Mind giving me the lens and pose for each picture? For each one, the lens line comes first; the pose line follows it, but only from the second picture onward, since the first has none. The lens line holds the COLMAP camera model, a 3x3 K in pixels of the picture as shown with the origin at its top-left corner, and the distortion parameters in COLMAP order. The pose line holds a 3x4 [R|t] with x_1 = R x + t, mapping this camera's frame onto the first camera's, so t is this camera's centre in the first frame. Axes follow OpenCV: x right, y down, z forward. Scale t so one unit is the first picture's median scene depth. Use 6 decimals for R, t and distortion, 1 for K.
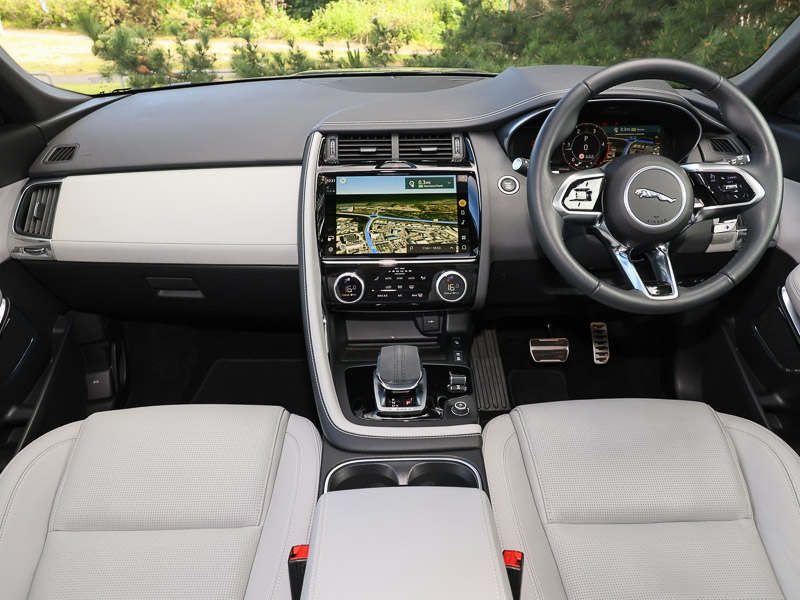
lens RADIAL K [[615.3, 0, 400.0], [0, 615.3, 300.0], [0, 0, 1]] dist [0.005566, -0.003675]
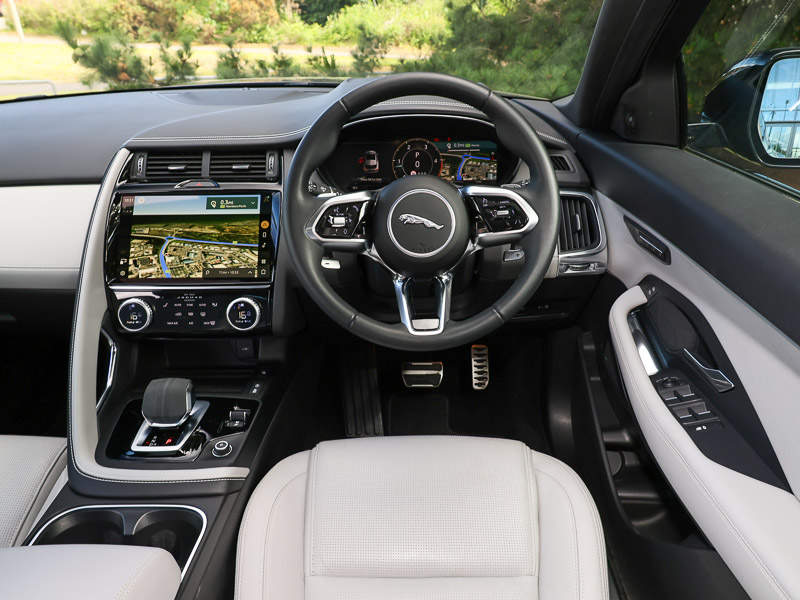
lens RADIAL K [[615.3, 0, 400.0], [0, 615.3, 300.0], [0, 0, 1]] dist [0.005566, -0.003675]
pose [[0.999251, 0.009326, -0.037550, 0.347470], [-0.009542, 0.999939, -0.005580, -0.039550], [0.037496, 0.005934, 0.999279, 0.069875]]
